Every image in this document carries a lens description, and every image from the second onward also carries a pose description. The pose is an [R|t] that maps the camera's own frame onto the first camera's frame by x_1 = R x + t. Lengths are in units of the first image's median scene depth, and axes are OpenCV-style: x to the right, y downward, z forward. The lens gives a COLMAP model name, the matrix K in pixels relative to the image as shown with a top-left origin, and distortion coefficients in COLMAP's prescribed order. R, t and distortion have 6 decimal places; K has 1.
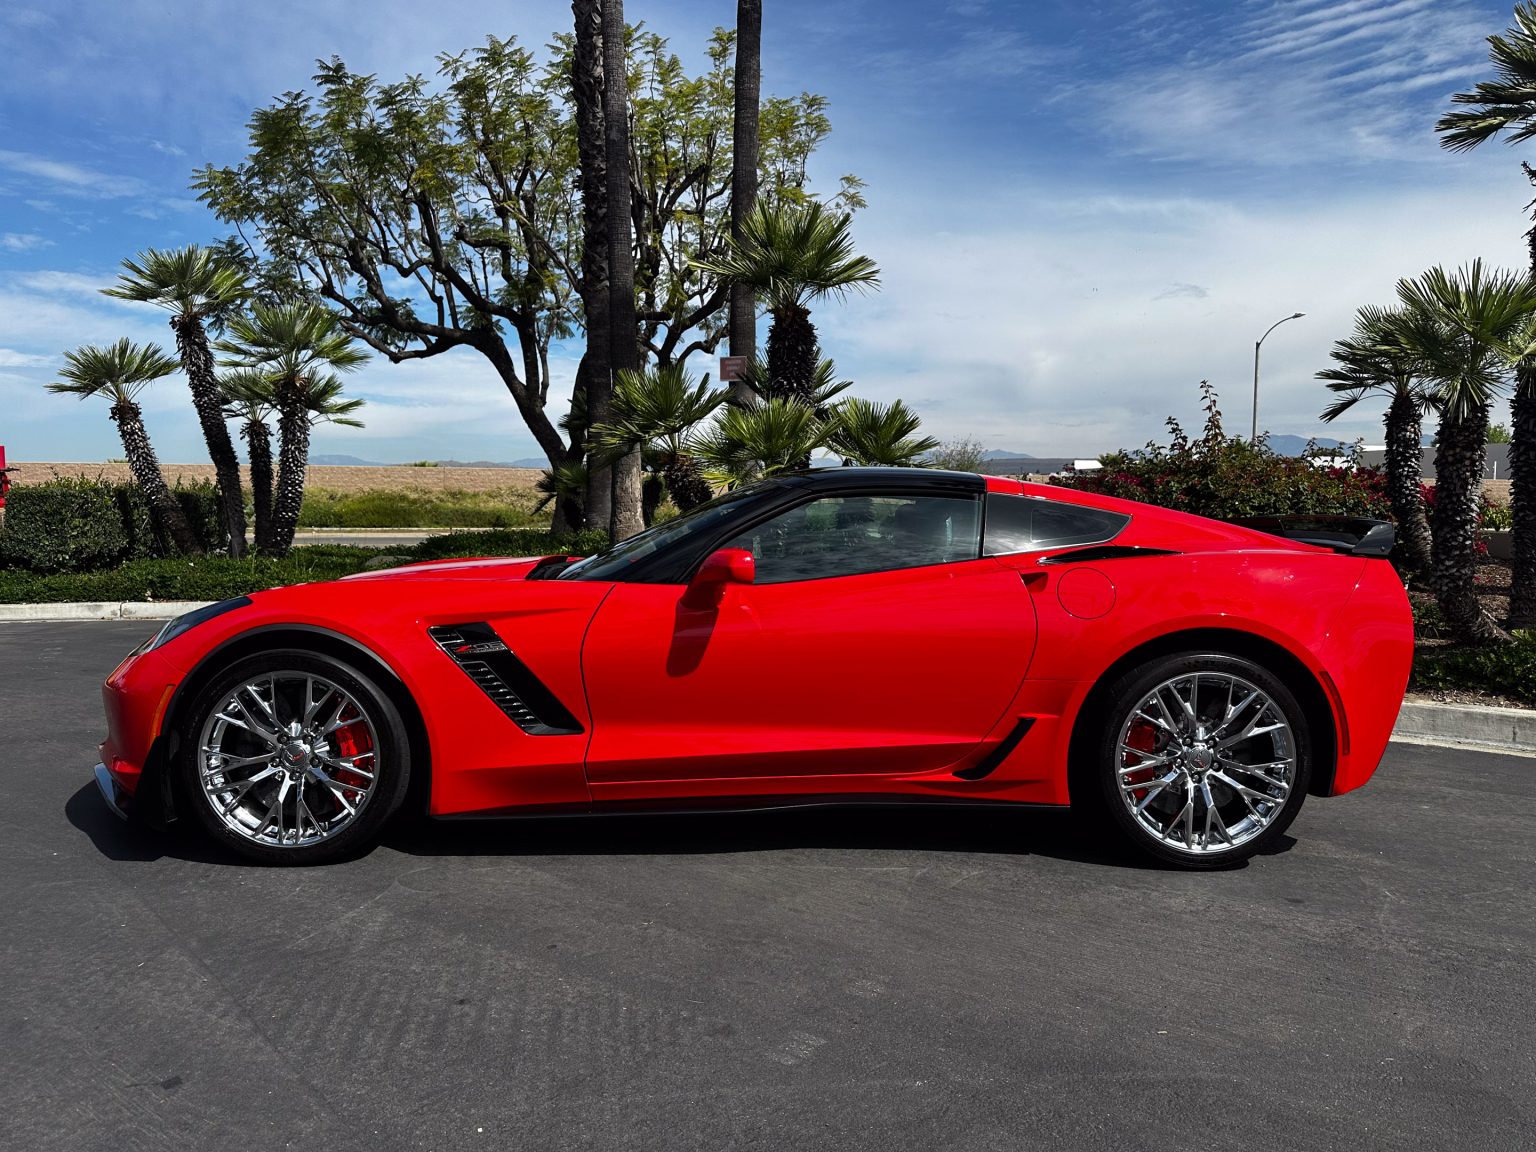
lens RADIAL K [[1095.3, 0, 766.6], [0, 1095.3, 541.5], [0, 0, 1]] dist [0.017438, -0.016861]
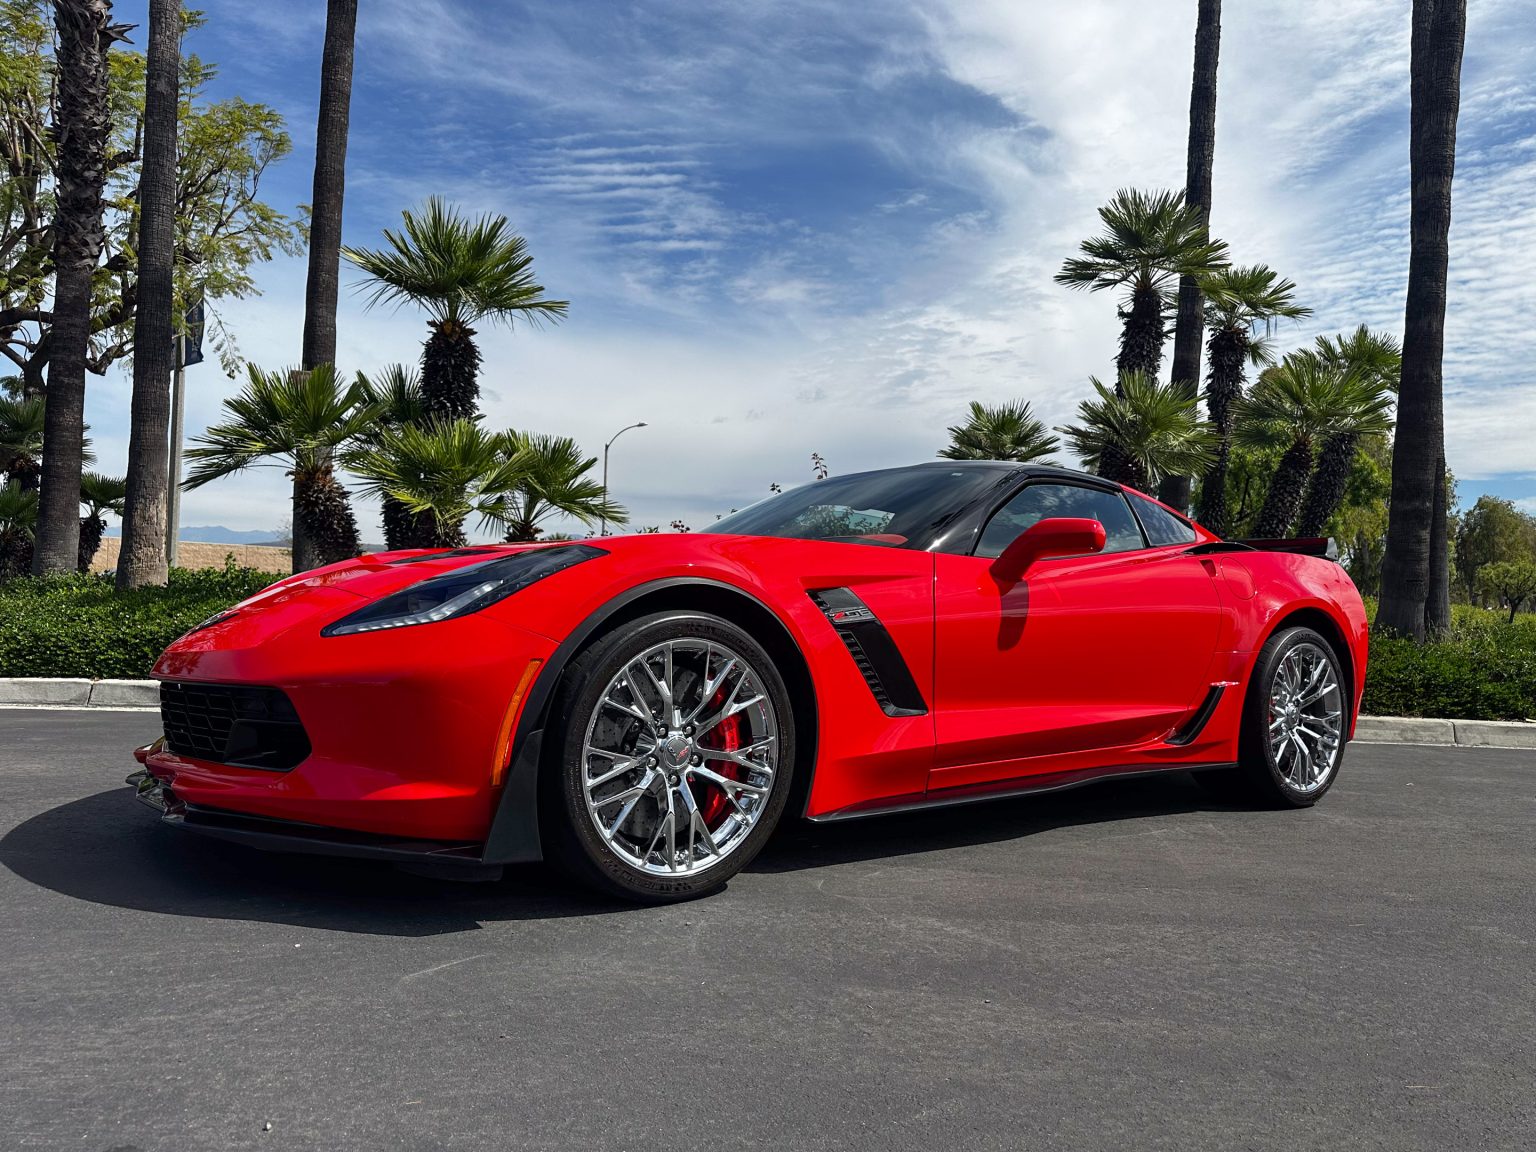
lens RADIAL K [[1095.3, 0, 772.3], [0, 1095.3, 572.4], [0, 0, 1]] dist [0.017438, -0.016861]
pose [[0.809702, 0.039473, 0.585513, -0.813512], [-0.007450, 0.998346, -0.057002, 0.112716], [-0.586794, 0.041793, 0.808657, 0.350391]]
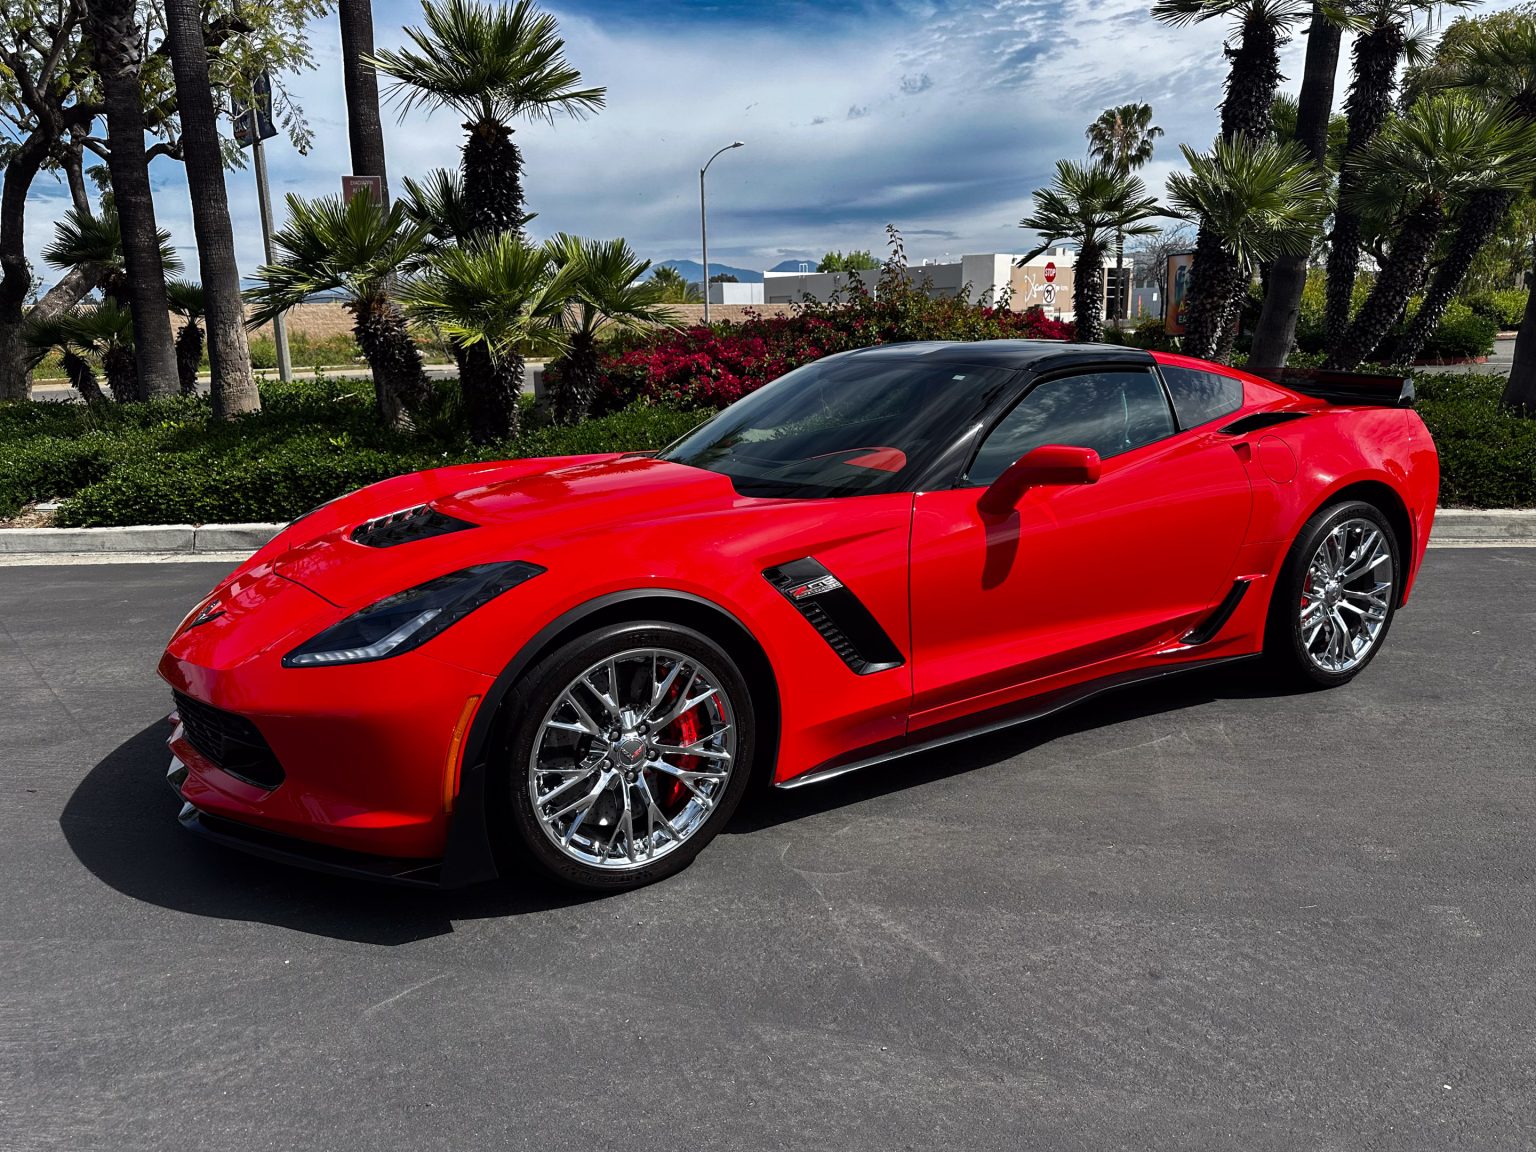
lens RADIAL K [[1095.3, 0, 765.1], [0, 1095.3, 577.5], [0, 0, 1]] dist [0.017438, -0.016861]
pose [[0.870715, -0.132891, 0.473492, -0.692915], [0.042591, 0.979558, 0.196603, -0.075238], [-0.489940, -0.151019, 0.858576, 0.304144]]
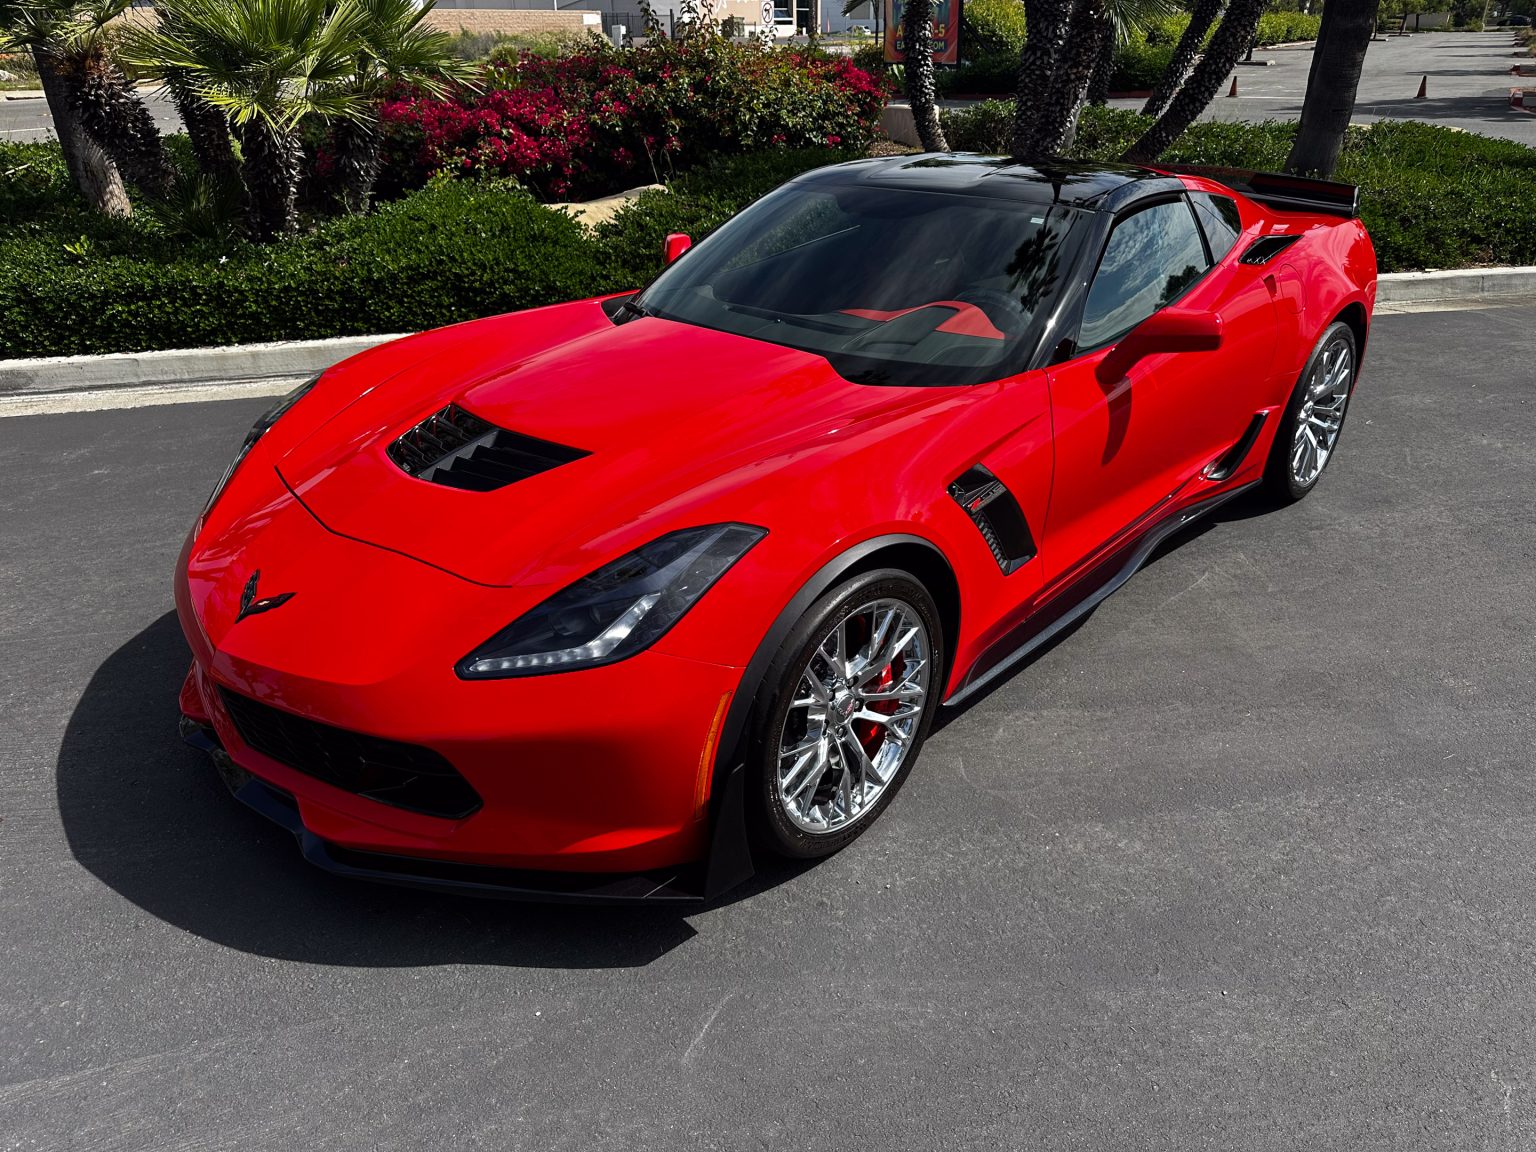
lens RADIAL K [[1095.3, 0, 775.3], [0, 1095.3, 569.4], [0, 0, 1]] dist [0.017438, -0.016861]
pose [[0.696201, -0.326403, 0.639347, -0.876330], [0.036629, 0.905639, 0.422465, -0.185096], [-0.716911, -0.270701, 0.642463, 0.600594]]
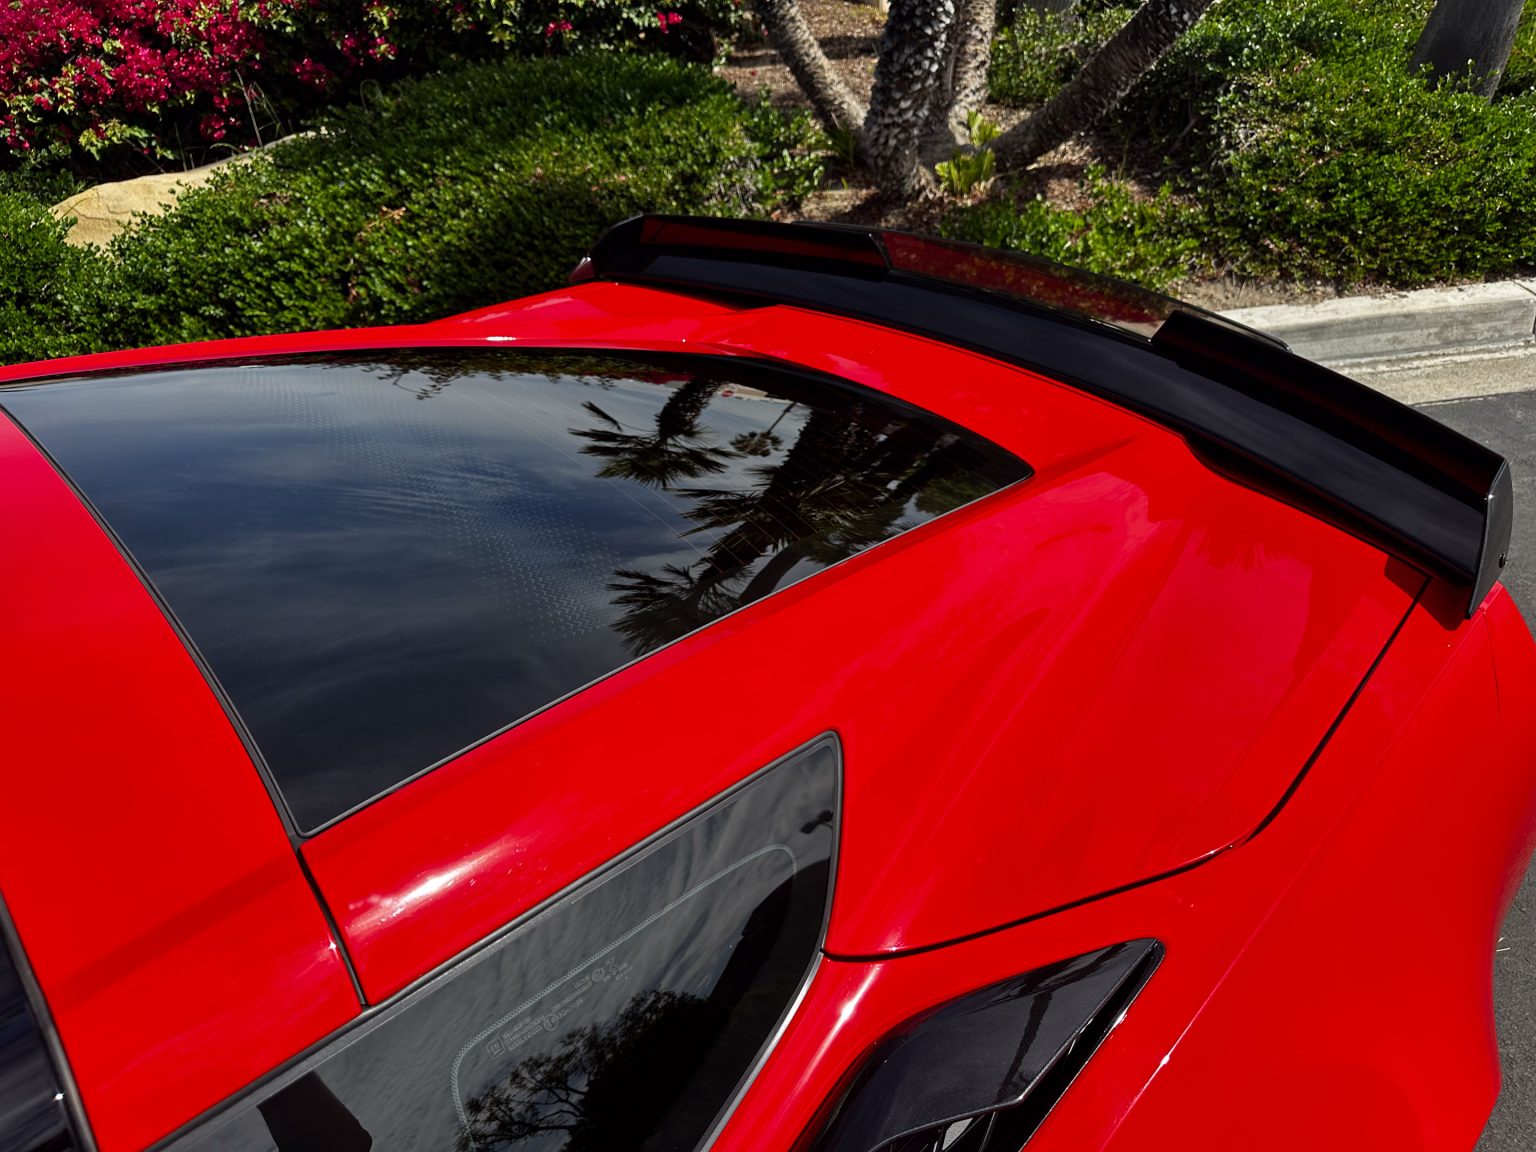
lens RADIAL K [[1095.3, 0, 772.0], [0, 1095.3, 582.8], [0, 0, 1]] dist [0.017438, -0.016861]
pose [[0.752780, -0.414600, 0.511301, 0.243937], [0.088701, 0.833536, 0.545298, -0.185588], [-0.652268, -0.365137, 0.664245, 0.988097]]
